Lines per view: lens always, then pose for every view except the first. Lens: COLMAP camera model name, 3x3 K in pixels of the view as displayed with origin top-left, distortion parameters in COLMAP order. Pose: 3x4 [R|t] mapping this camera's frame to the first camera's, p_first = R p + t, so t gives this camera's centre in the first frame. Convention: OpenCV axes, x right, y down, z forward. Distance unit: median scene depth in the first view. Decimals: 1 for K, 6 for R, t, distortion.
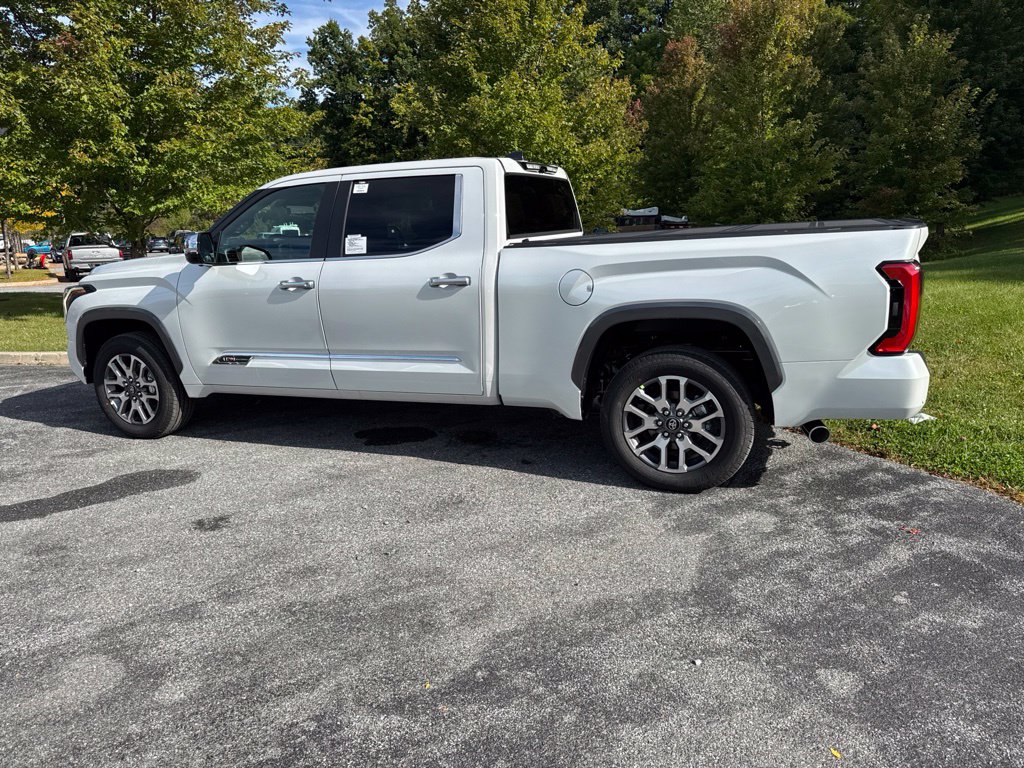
lens RADIAL K [[737.3, 0, 504.9], [0, 737.3, 386.8], [0, 0, 1]] dist [0.025129, -0.028342]
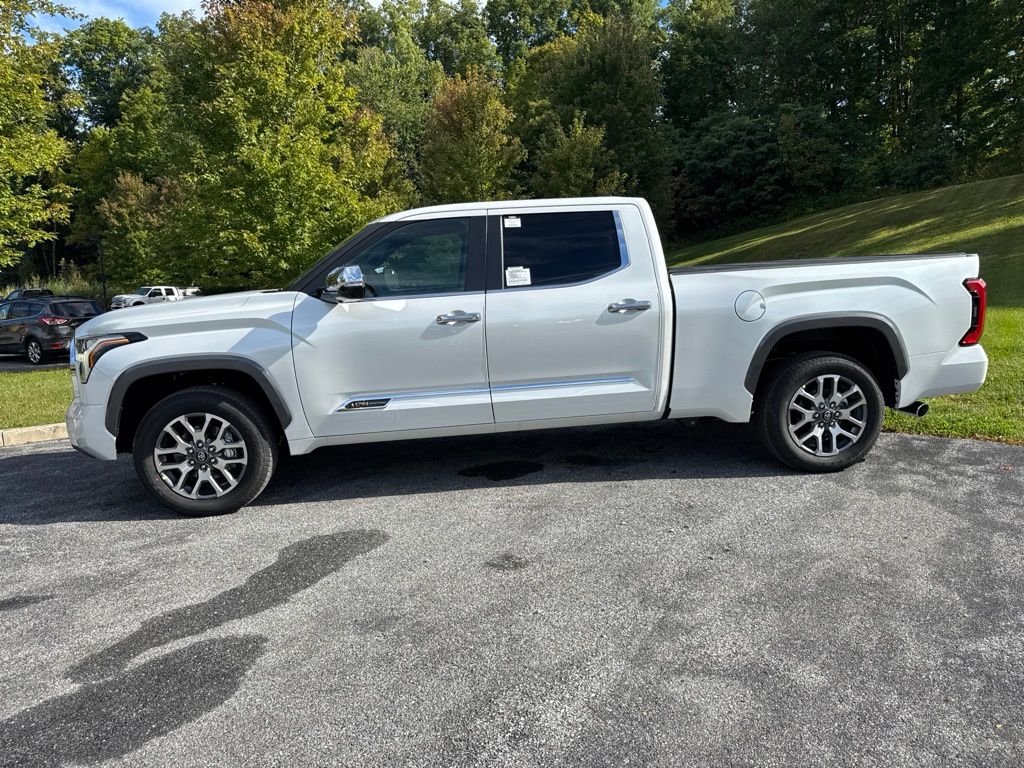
lens RADIAL K [[737.3, 0, 512.3], [0, 737.3, 379.9], [0, 0, 1]] dist [0.025129, -0.028342]
pose [[0.883161, -0.067907, 0.464128, -0.766779], [0.110185, 0.991813, -0.064552, 0.014026], [-0.455945, 0.108150, 0.883413, 0.142234]]
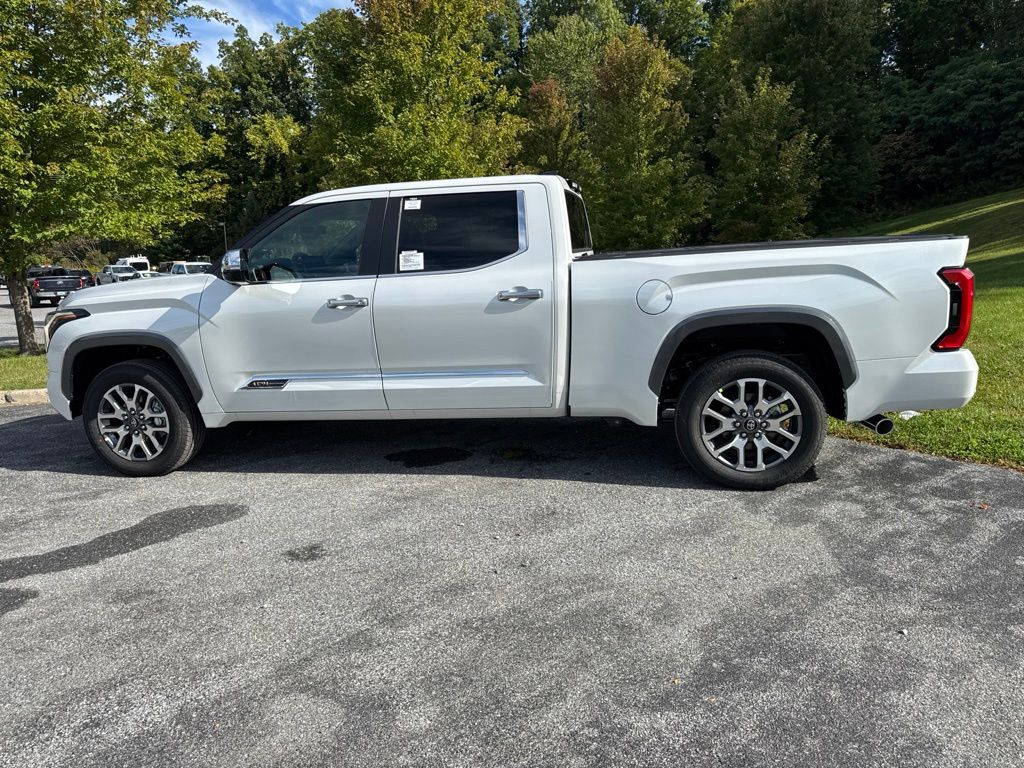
lens RADIAL K [[737.3, 0, 506.0], [0, 737.3, 382.0], [0, 0, 1]] dist [0.025129, -0.028342]
pose [[0.981064, -0.035547, 0.190395, -0.302455], [0.045129, 0.997911, -0.046232, 0.021969], [-0.188354, 0.053949, 0.980618, 0.025204]]
